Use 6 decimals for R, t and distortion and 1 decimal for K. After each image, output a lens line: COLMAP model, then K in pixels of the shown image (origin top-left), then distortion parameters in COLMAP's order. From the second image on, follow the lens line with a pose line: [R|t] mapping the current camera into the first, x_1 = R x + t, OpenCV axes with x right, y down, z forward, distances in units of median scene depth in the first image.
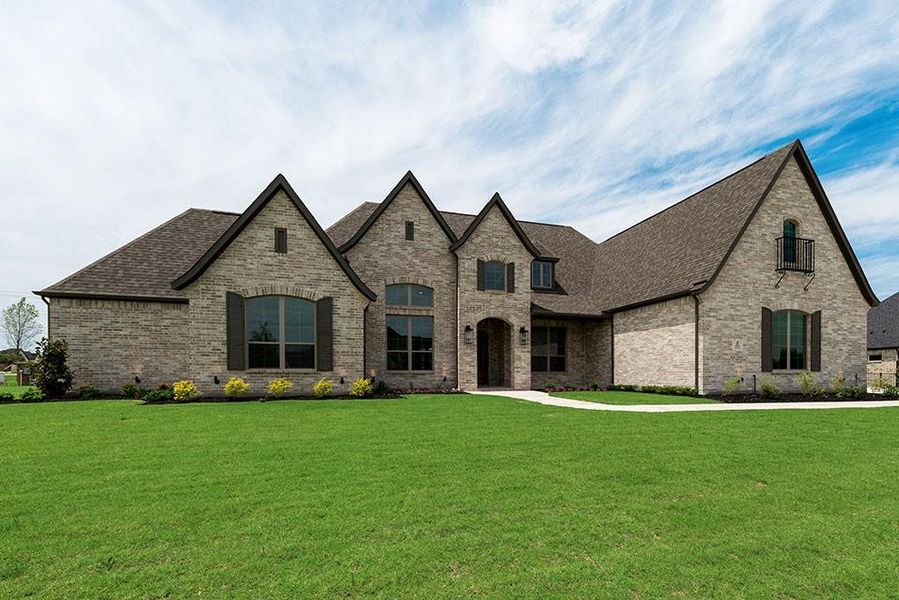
lens RADIAL K [[365.8, 0, 449.8], [0, 365.8, 332.9], [0, 0, 1]] dist [0.000635, 0.000067]
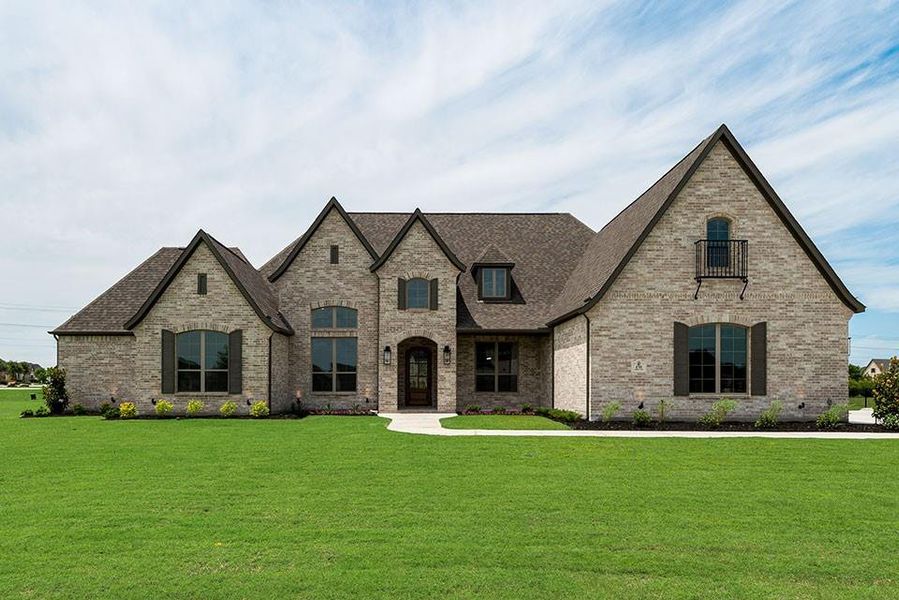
lens RADIAL K [[534.3, 0, 449.5], [0, 534.3, 300.0], [0, 0, 1]] dist [-0.000417, -0.000804]
pose [[0.959769, -0.043766, -0.277359, 0.667989], [0.031920, 0.998381, -0.047083, -0.077425], [0.278971, 0.036335, 0.959612, -0.376691]]
